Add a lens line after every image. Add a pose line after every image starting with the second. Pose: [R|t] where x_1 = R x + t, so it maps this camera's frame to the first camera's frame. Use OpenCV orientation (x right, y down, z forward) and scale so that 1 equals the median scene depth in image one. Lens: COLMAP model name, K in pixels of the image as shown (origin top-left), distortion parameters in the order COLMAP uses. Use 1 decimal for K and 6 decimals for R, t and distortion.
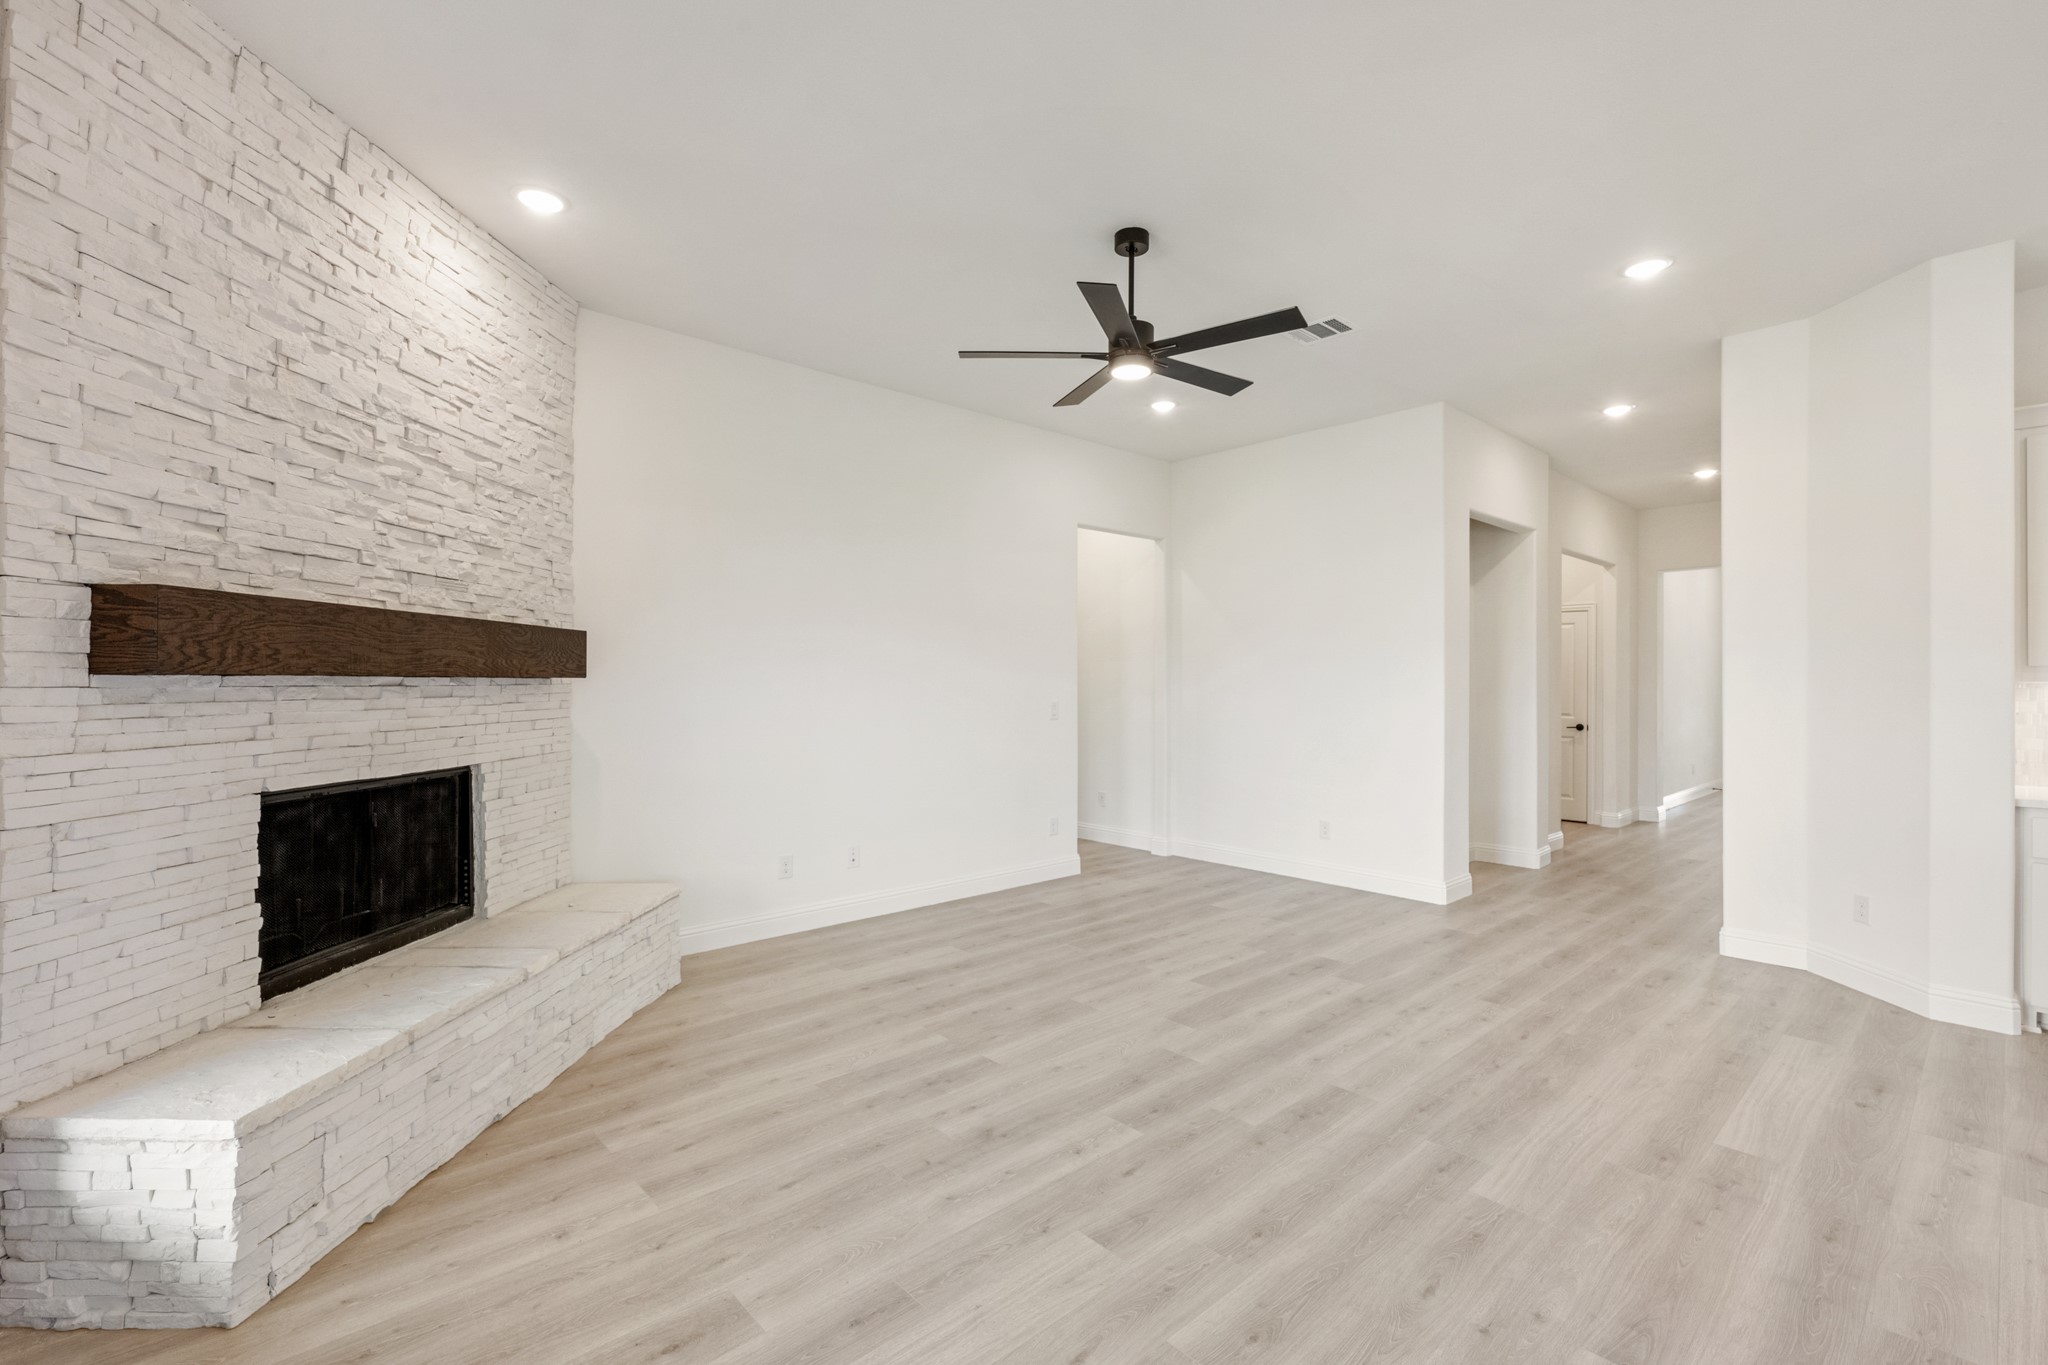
lens RADIAL K [[886.5, 0, 1030.3], [0, 886.5, 676.8], [0, 0, 1]] dist [0.000554, 0.000155]
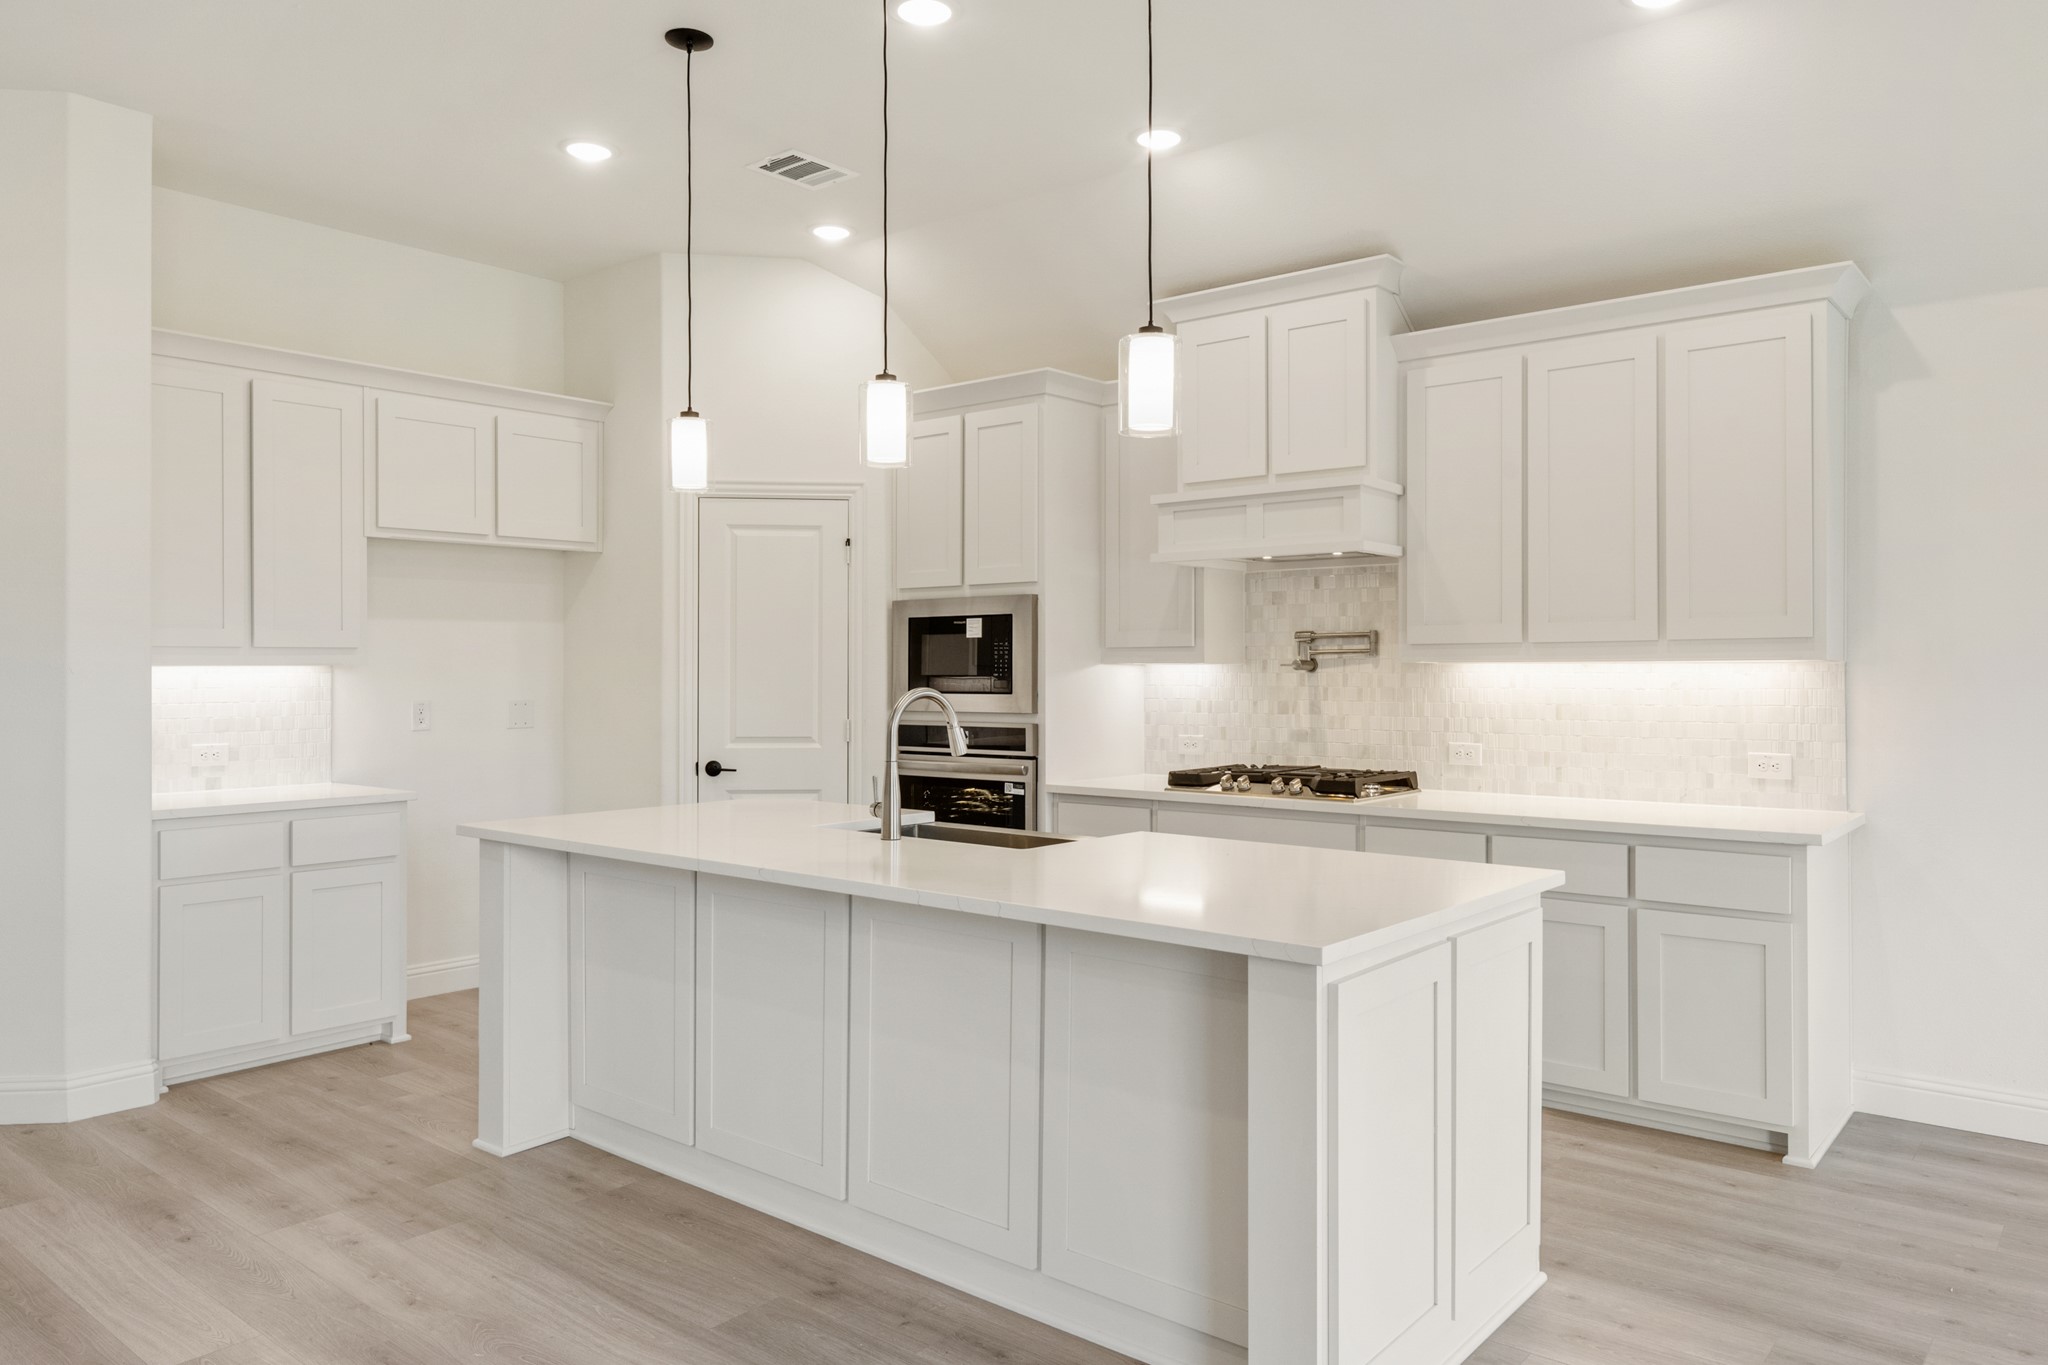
lens RADIAL K [[1389.7, 0, 1024.3], [0, 1389.7, 671.2], [0, 0, 1]] dist [-0.001229, 0.000982]
pose [[-0.150326, -0.006024, 0.988618, -0.302755], [-0.003367, 0.999979, 0.005581, 0.000884], [-0.988631, -0.002490, -0.150343, 0.477486]]
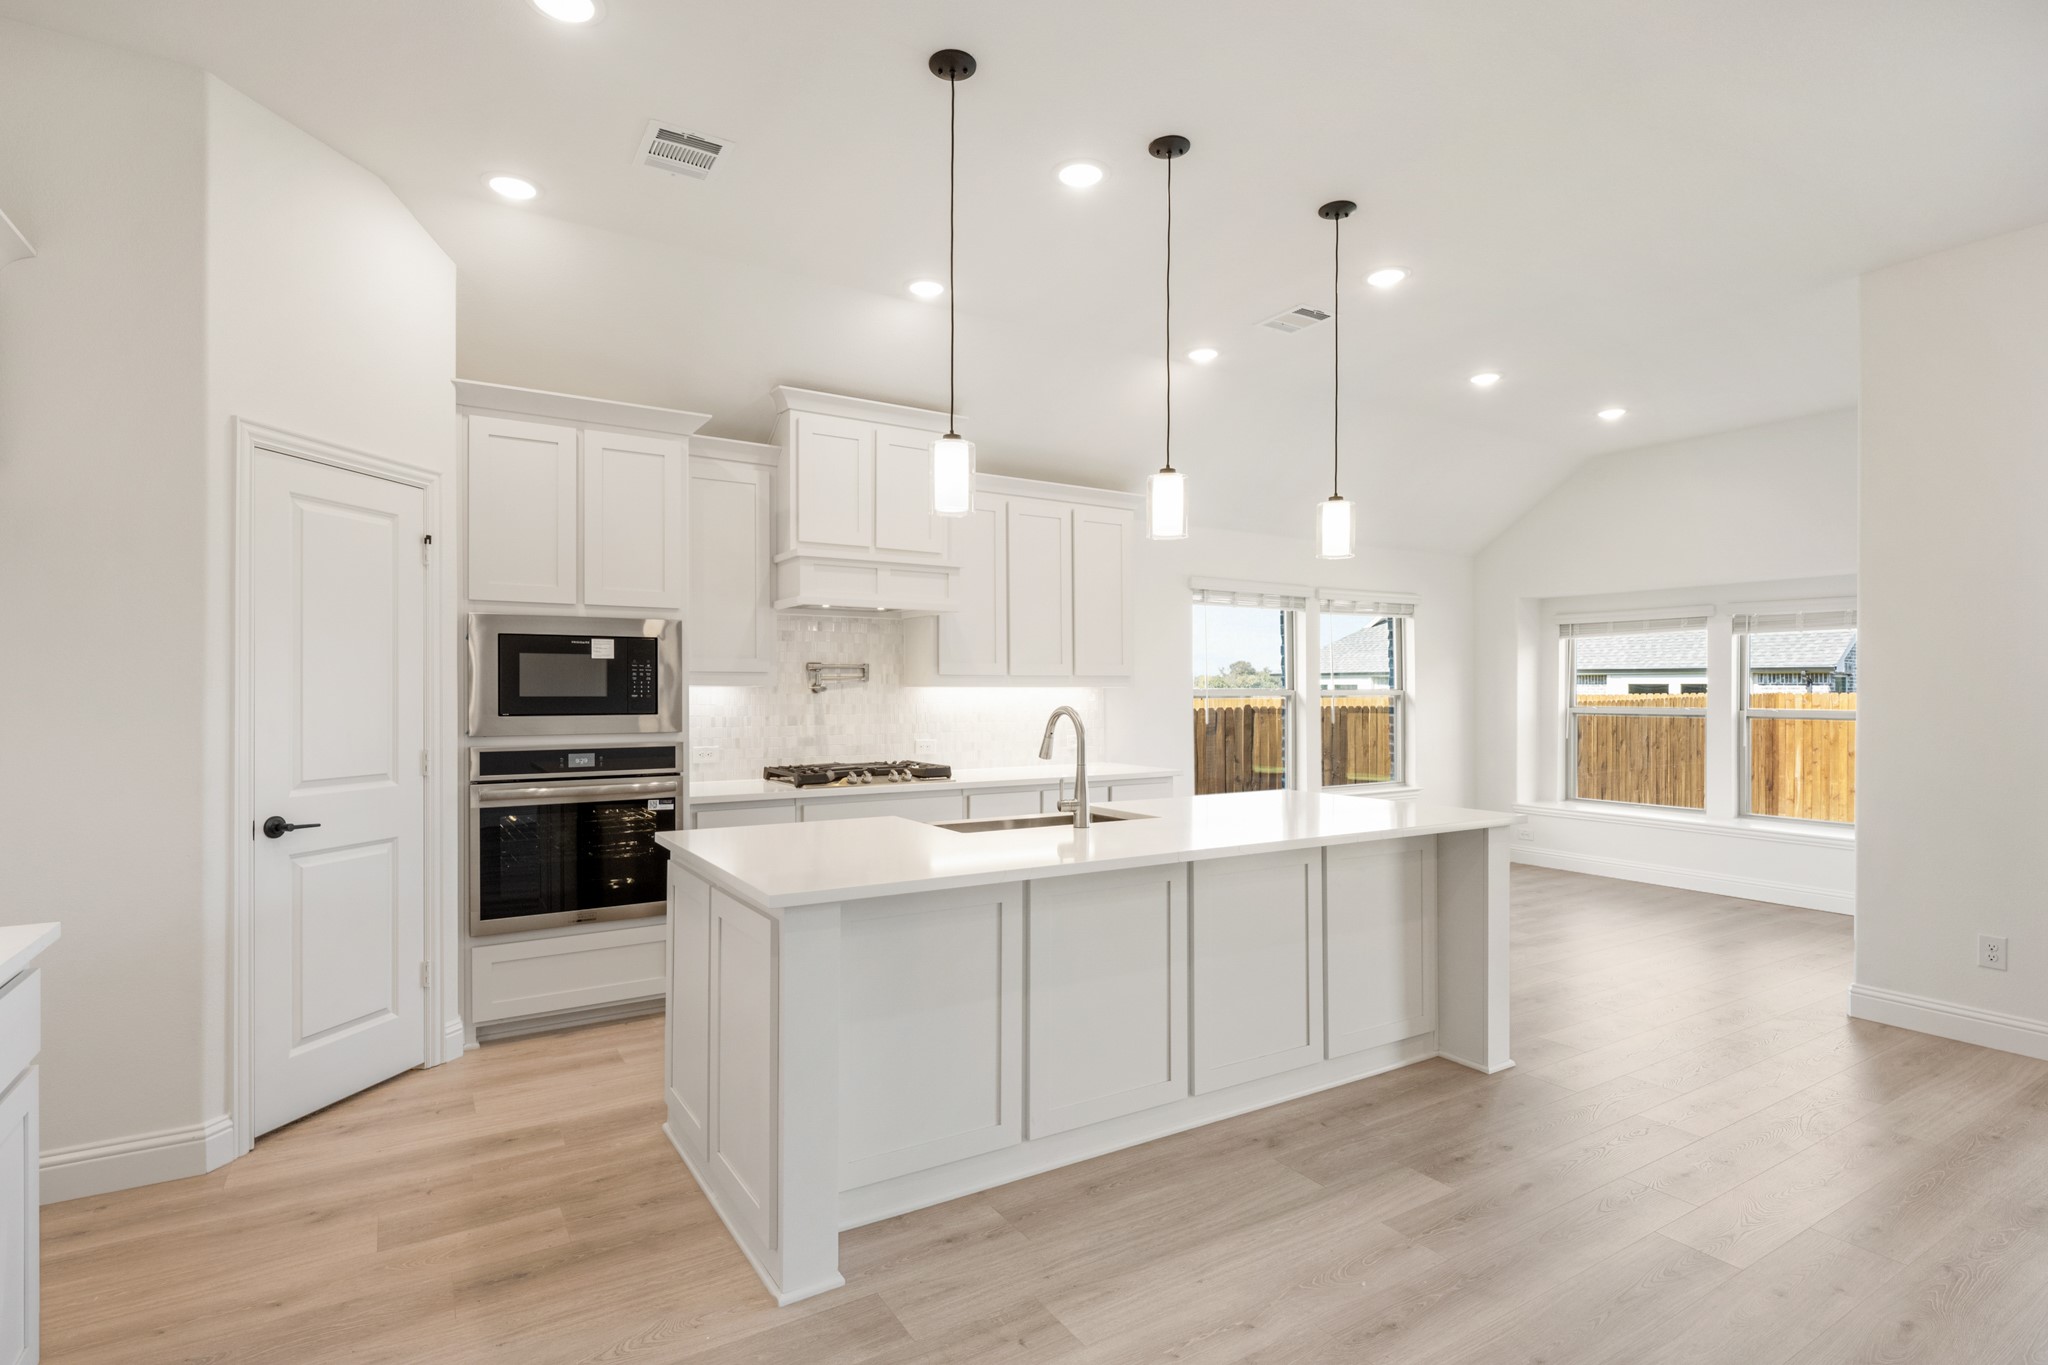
lens RADIAL K [[993.7, 0, 1033.5], [0, 993.7, 691.7], [0, 0, 1]] dist [0.001113, 0.000325]
pose [[-0.984840, -0.005843, 0.173369, 0.759976], [-0.006426, 0.999975, -0.002804, 0.010700], [-0.173348, -0.003876, -0.984853, 1.472302]]
